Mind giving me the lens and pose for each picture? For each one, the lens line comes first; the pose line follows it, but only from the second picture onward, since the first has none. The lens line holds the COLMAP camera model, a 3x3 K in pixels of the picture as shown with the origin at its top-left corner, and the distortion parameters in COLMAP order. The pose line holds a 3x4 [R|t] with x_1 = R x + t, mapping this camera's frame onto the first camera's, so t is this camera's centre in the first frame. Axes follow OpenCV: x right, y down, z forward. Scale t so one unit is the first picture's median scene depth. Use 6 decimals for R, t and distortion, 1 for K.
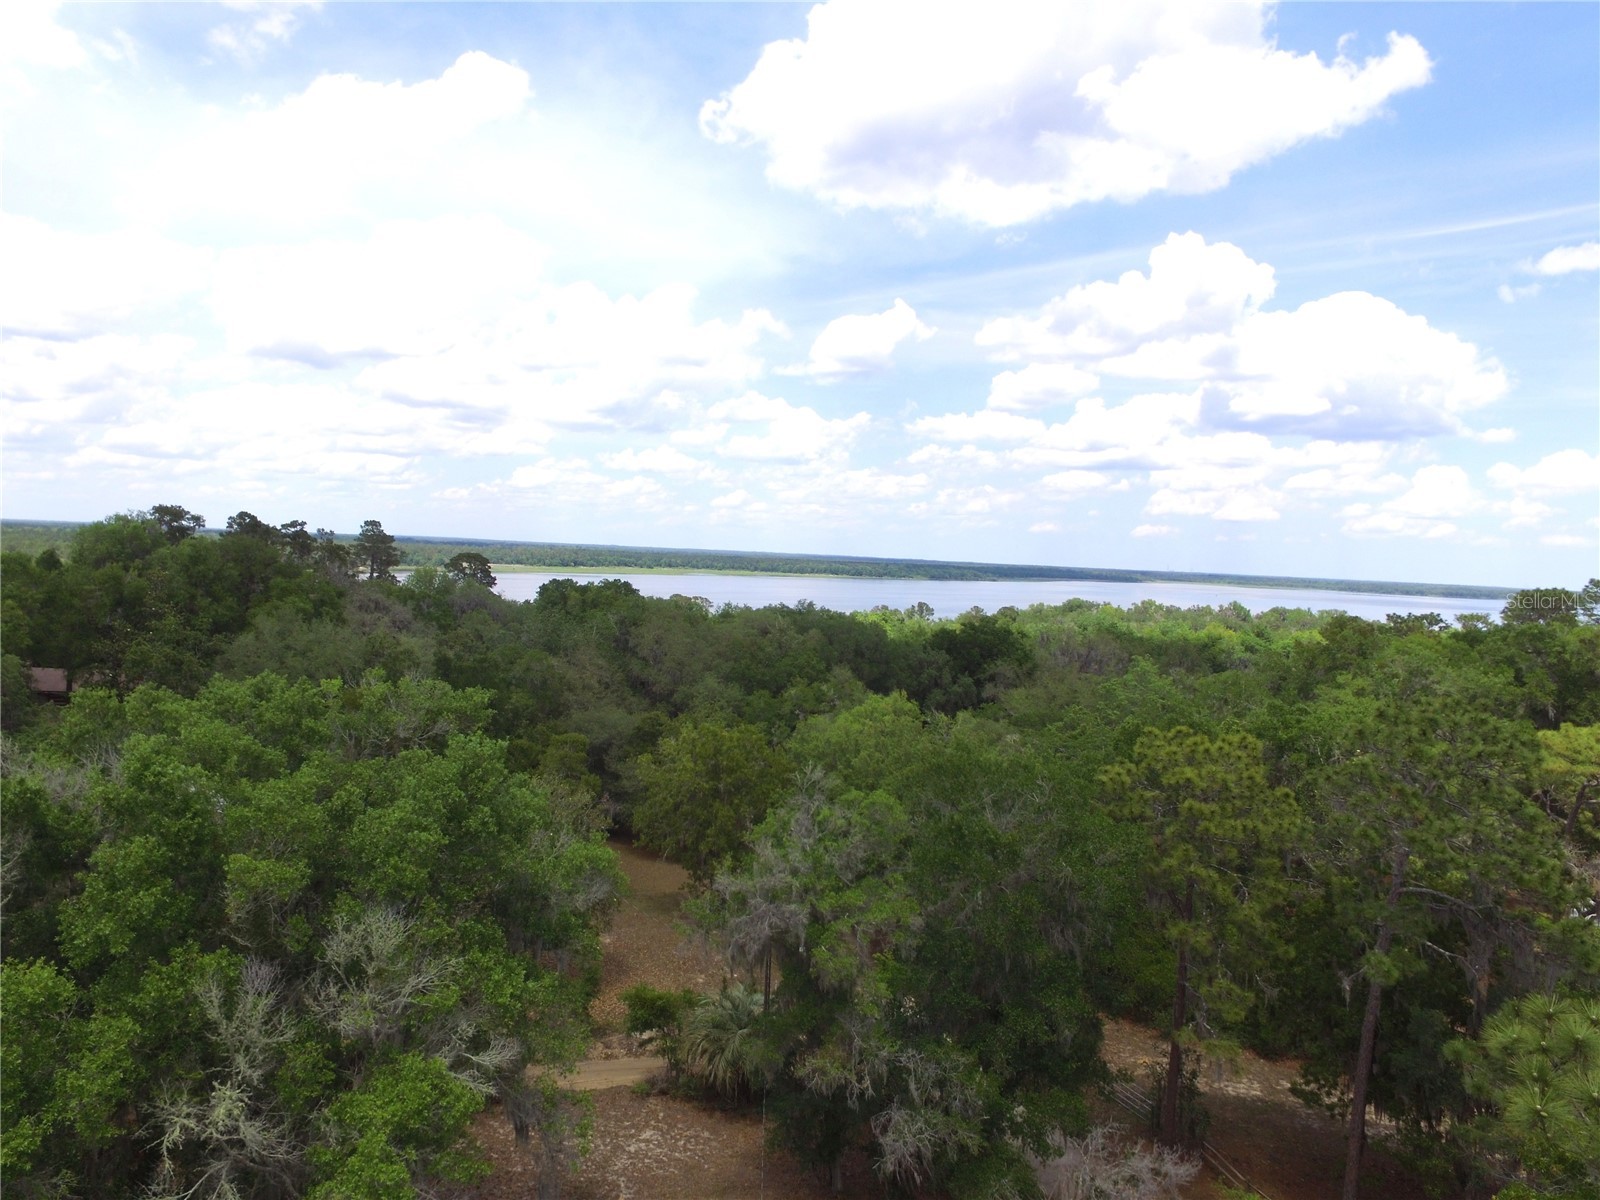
lens RADIAL K [[1076.8, 0, 760.6], [0, 1076.8, 559.8], [0, 0, 1]] dist [-0.120562, 0.085352]
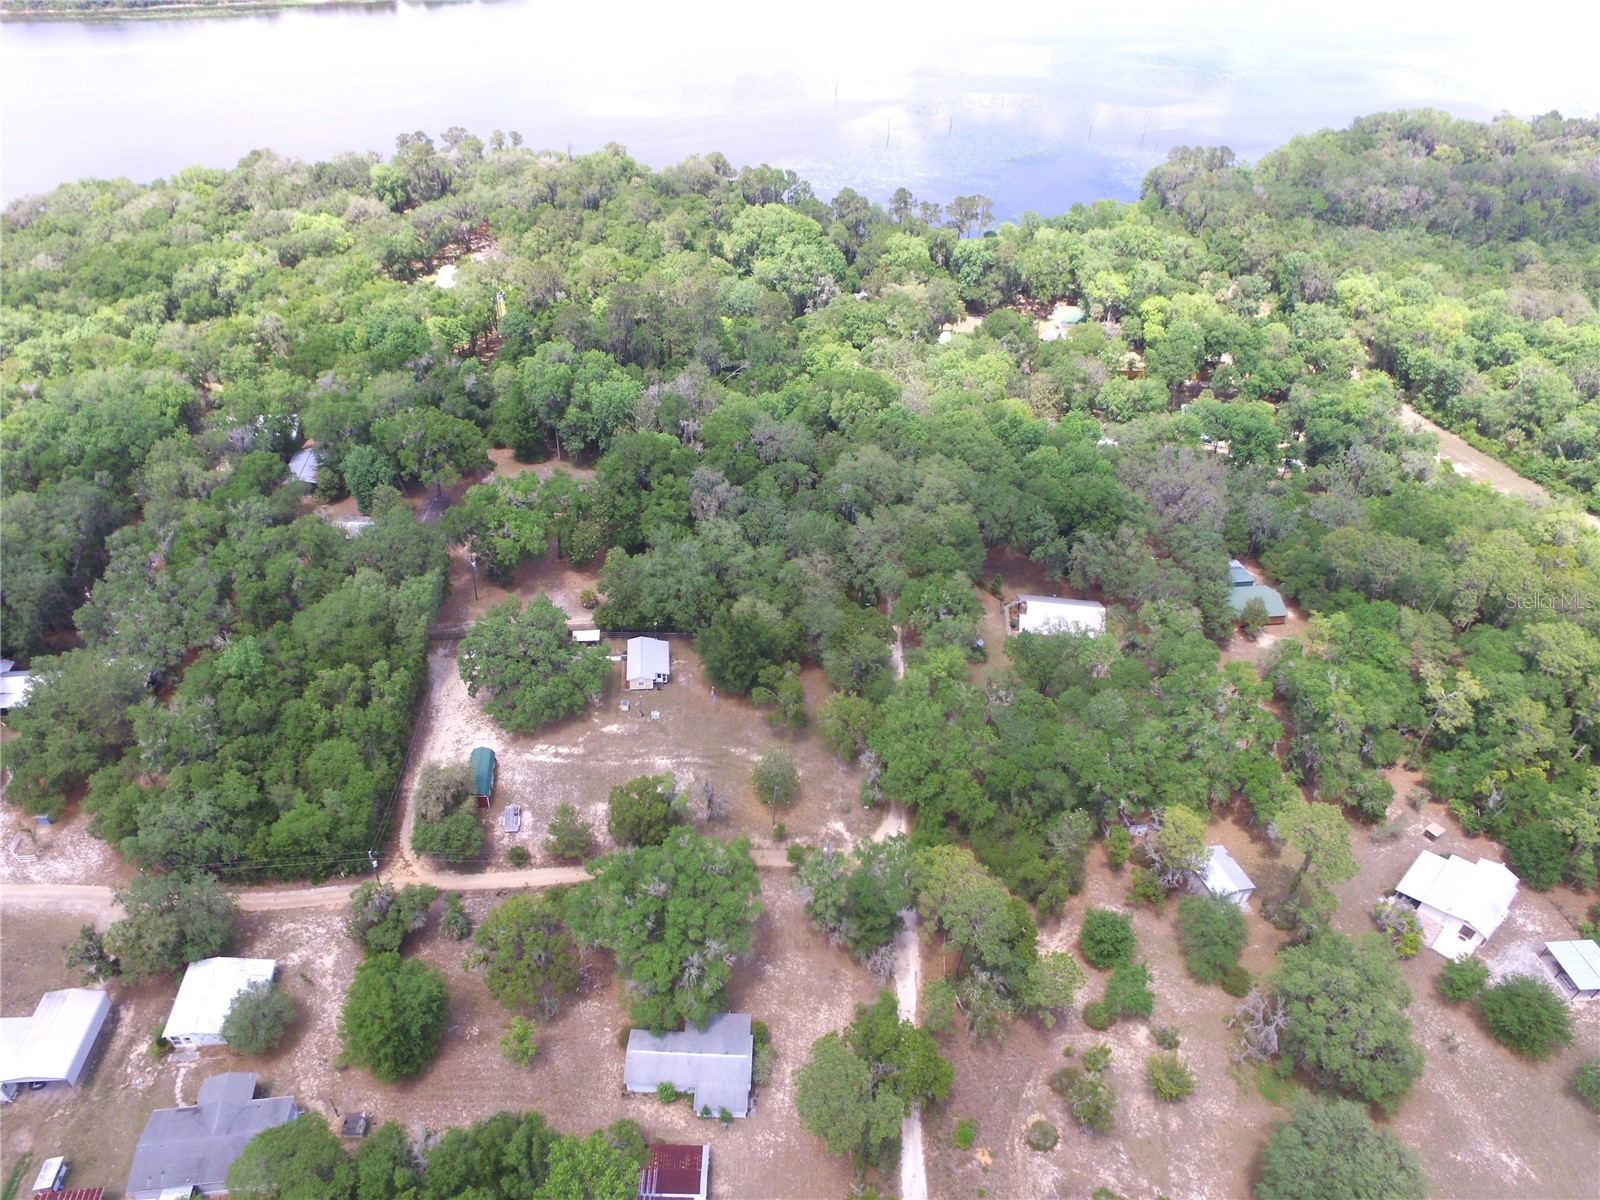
lens RADIAL K [[1076.8, 0, 763.0], [0, 1076.8, 573.4], [0, 0, 1]] dist [-0.120562, 0.085352]
pose [[0.954532, 0.157156, -0.253320, 0.787260], [0.019746, 0.814559, 0.579744, -3.455282], [0.297454, -0.558386, 0.774420, -1.728387]]
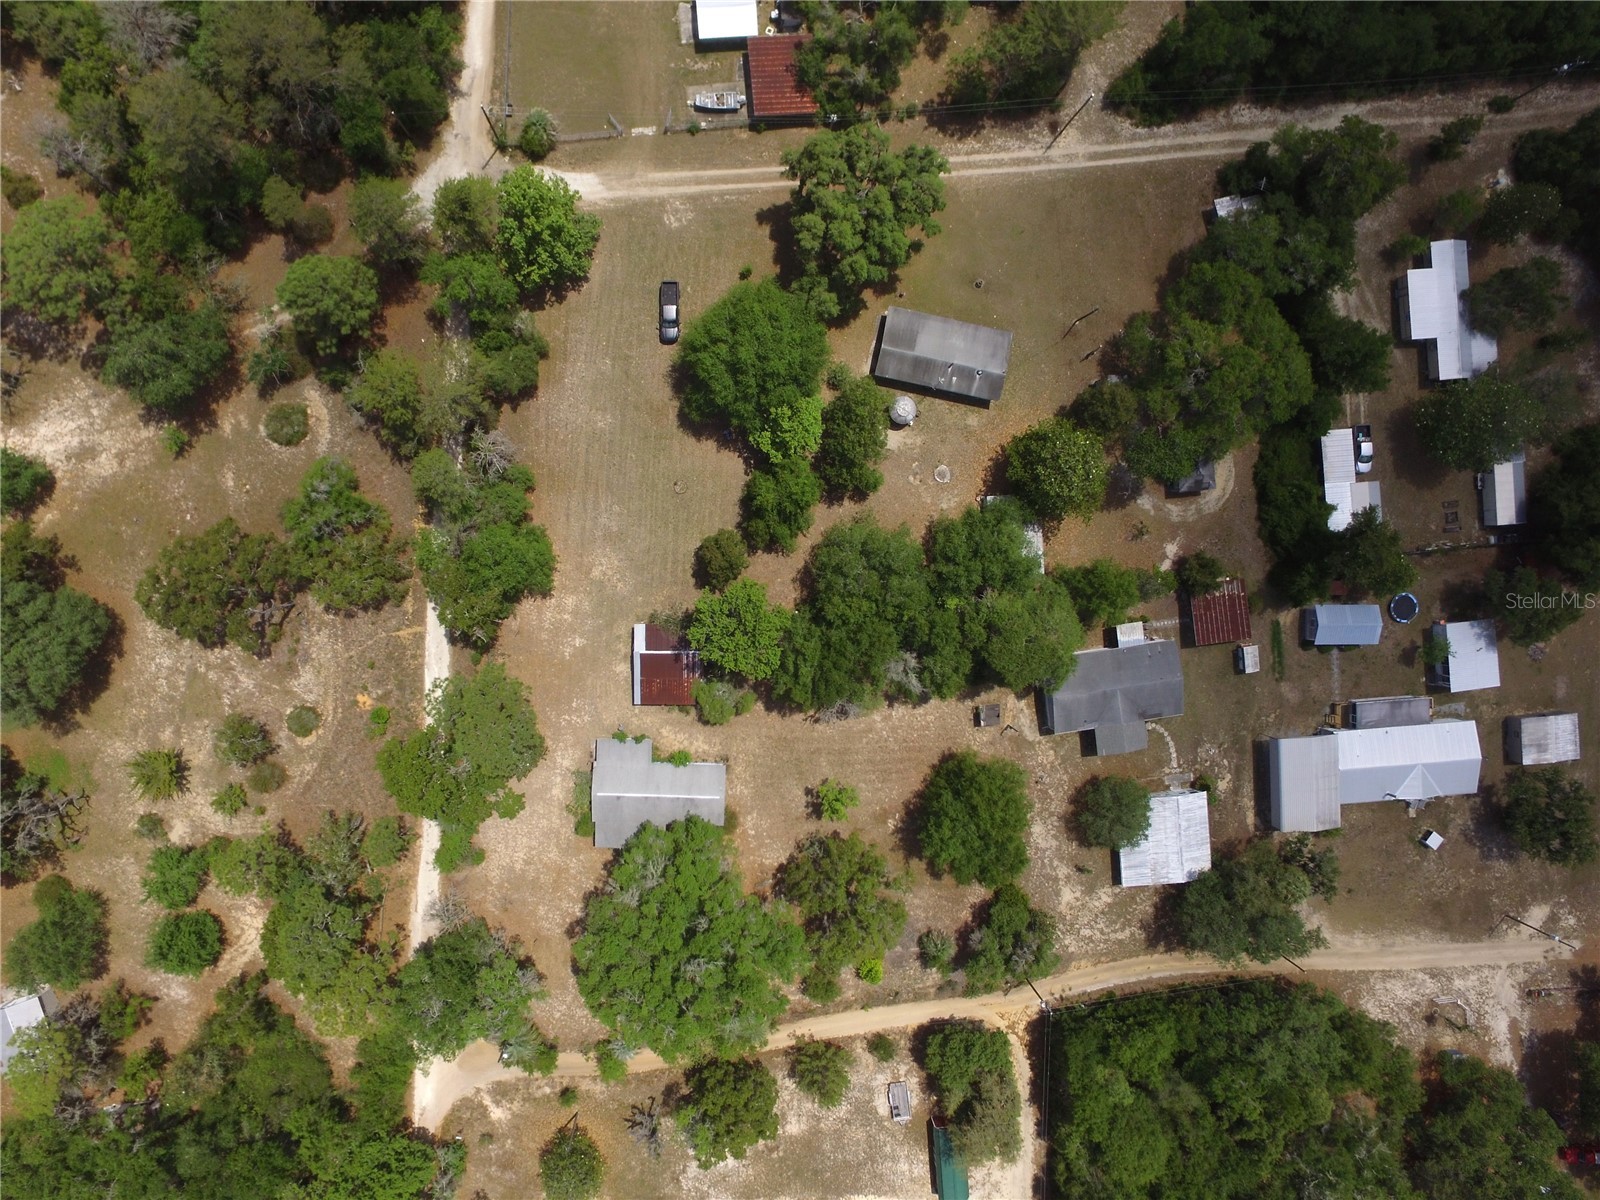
lens RADIAL K [[1076.8, 0, 756.2], [0, 1076.8, 573.6], [0, 0, 1]] dist [-0.120562, 0.085352]
pose [[-0.950959, -0.294284, -0.095259, 0.012178], [-0.084558, -0.048907, 0.995218, -3.473017], [-0.297535, 0.954466, 0.021624, -0.613973]]
